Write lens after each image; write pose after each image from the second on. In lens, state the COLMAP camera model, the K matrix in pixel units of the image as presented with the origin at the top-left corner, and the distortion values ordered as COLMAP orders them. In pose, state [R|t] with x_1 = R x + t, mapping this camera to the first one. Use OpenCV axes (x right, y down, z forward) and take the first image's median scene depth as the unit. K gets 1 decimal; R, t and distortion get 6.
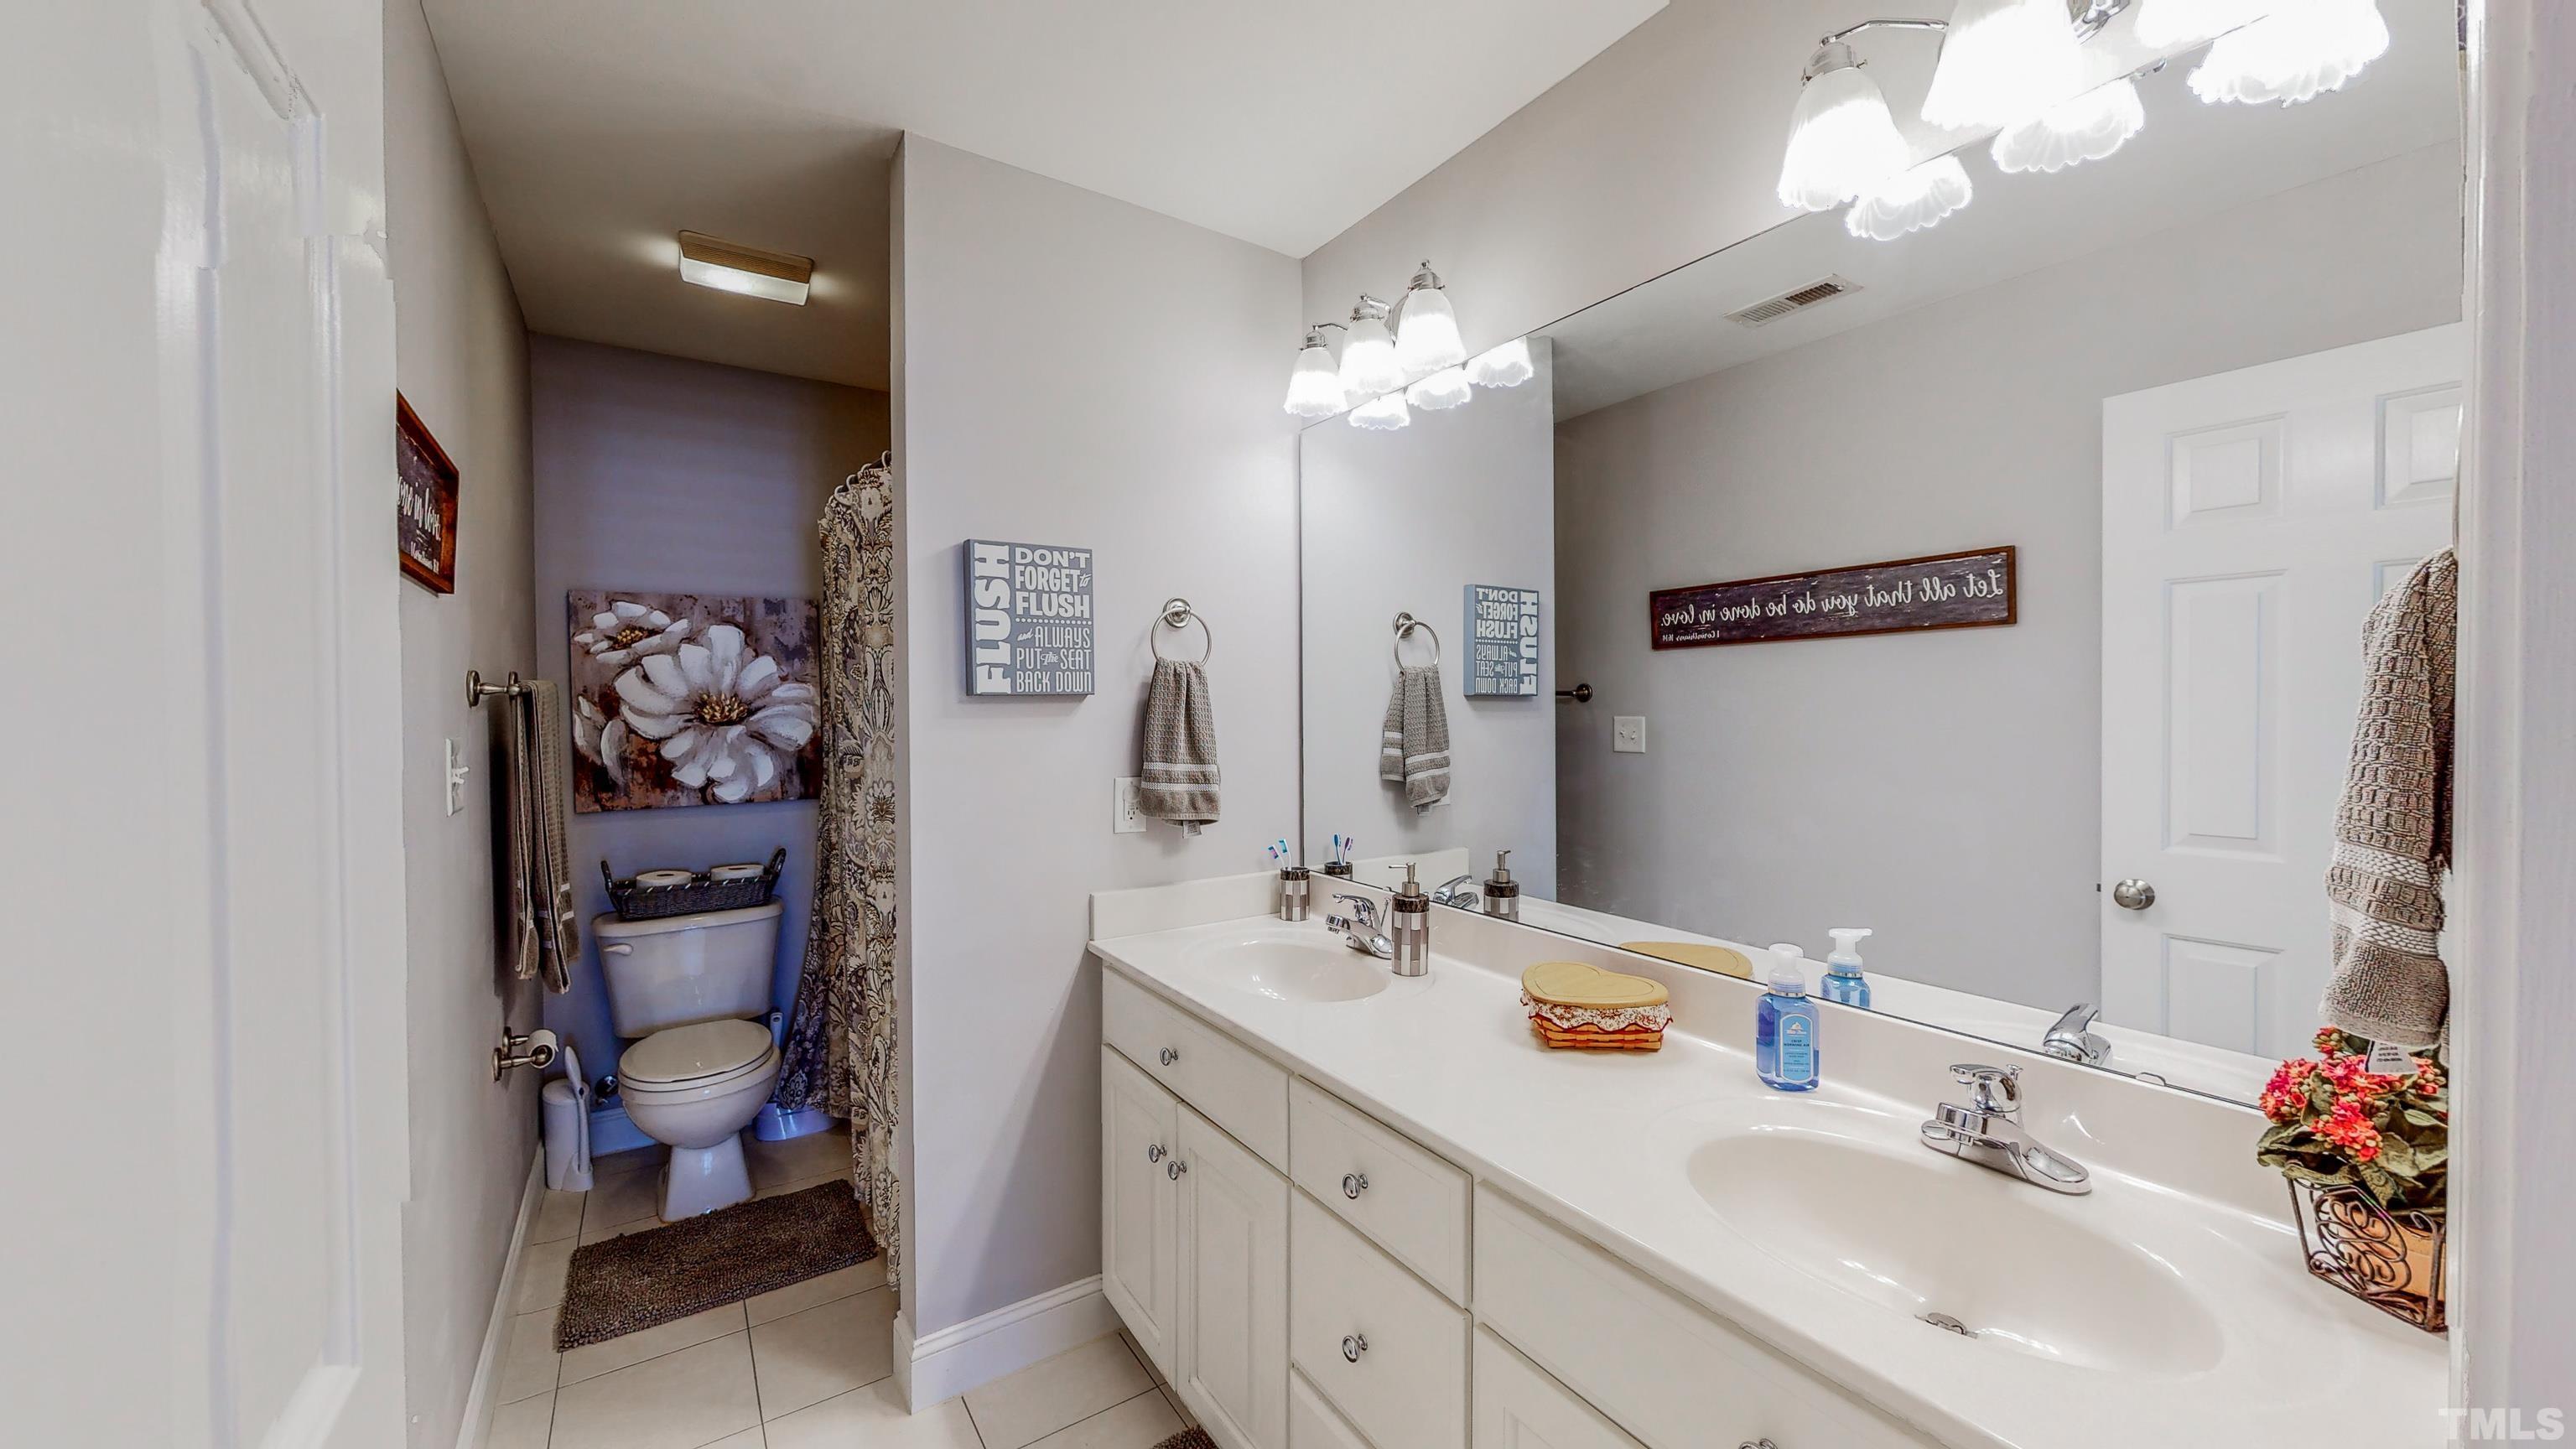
lens RADIAL K [[945.2, 0, 1289.0], [0, 945.2, 724.7], [0, 0, 1]] dist [-0.000411, 0.000051]
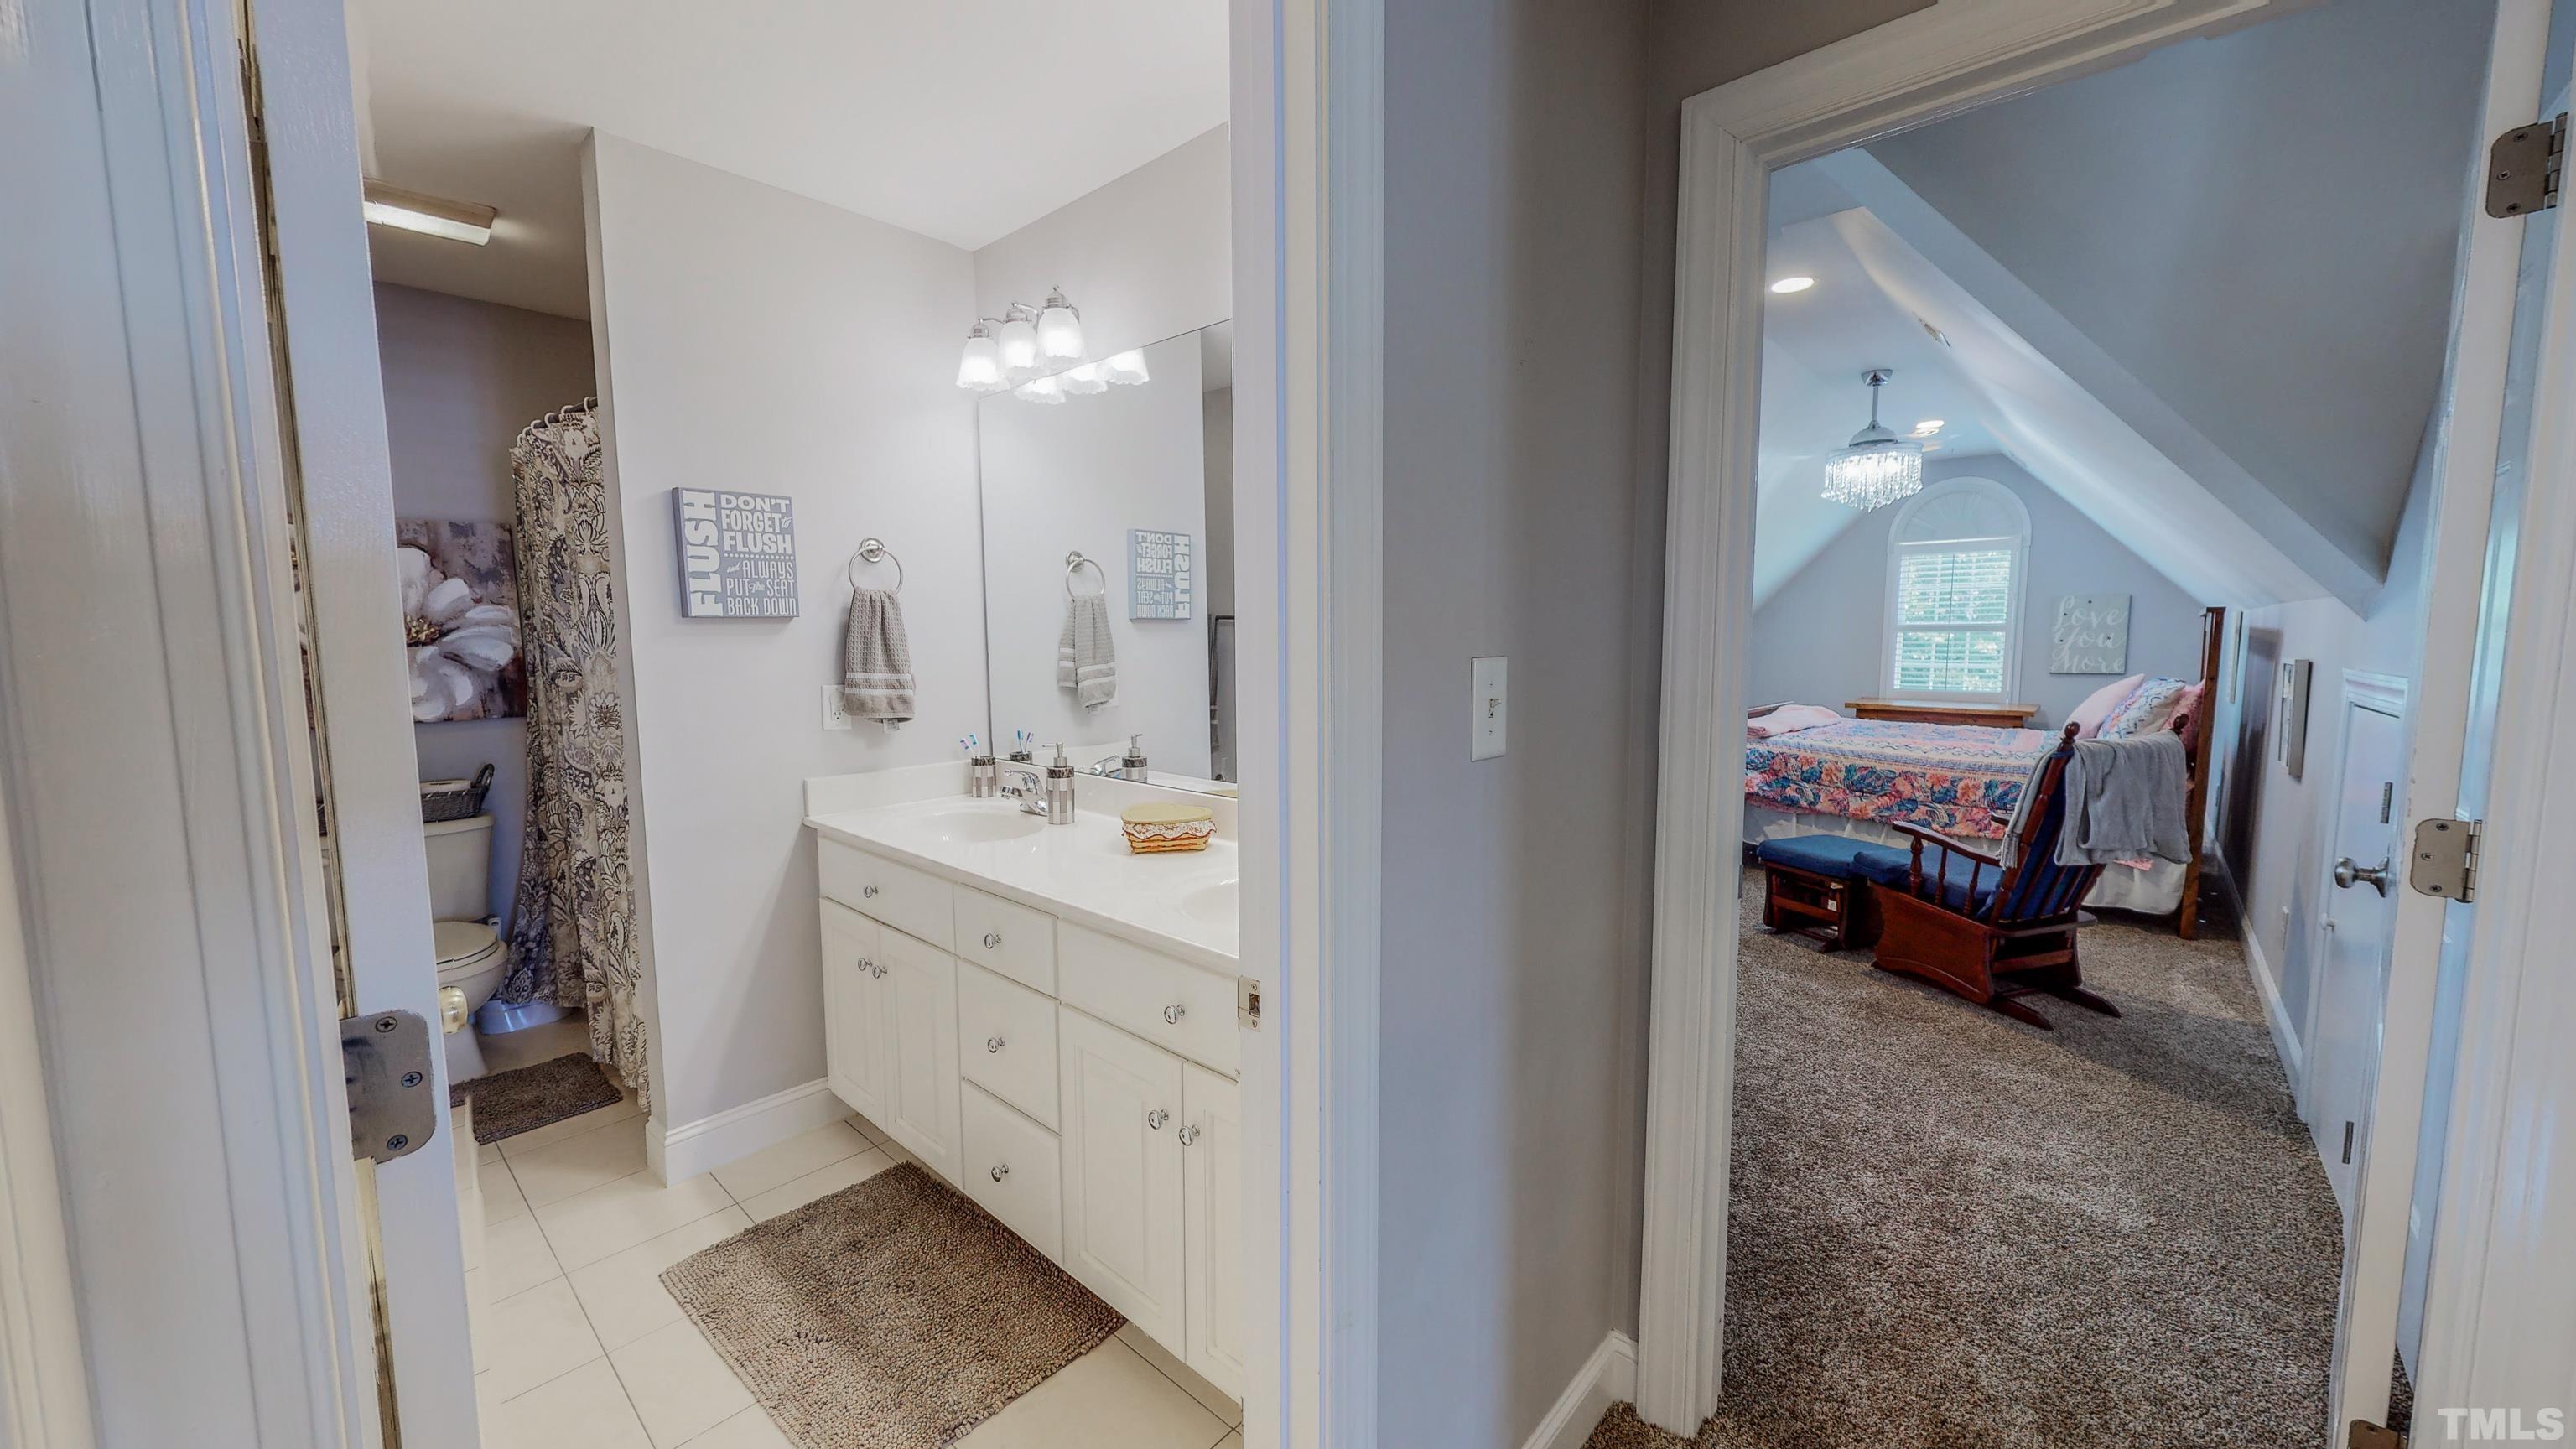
lens RADIAL K [[945.2, 0, 1286.6], [0, 945.2, 728.1], [0, 0, 1]] dist [-0.000411, 0.000051]
pose [[0.969731, -0.025301, 0.242861, 0.098123], [0.005157, 0.996518, 0.083224, 0.012289], [-0.244121, -0.079452, 0.966484, -0.326670]]
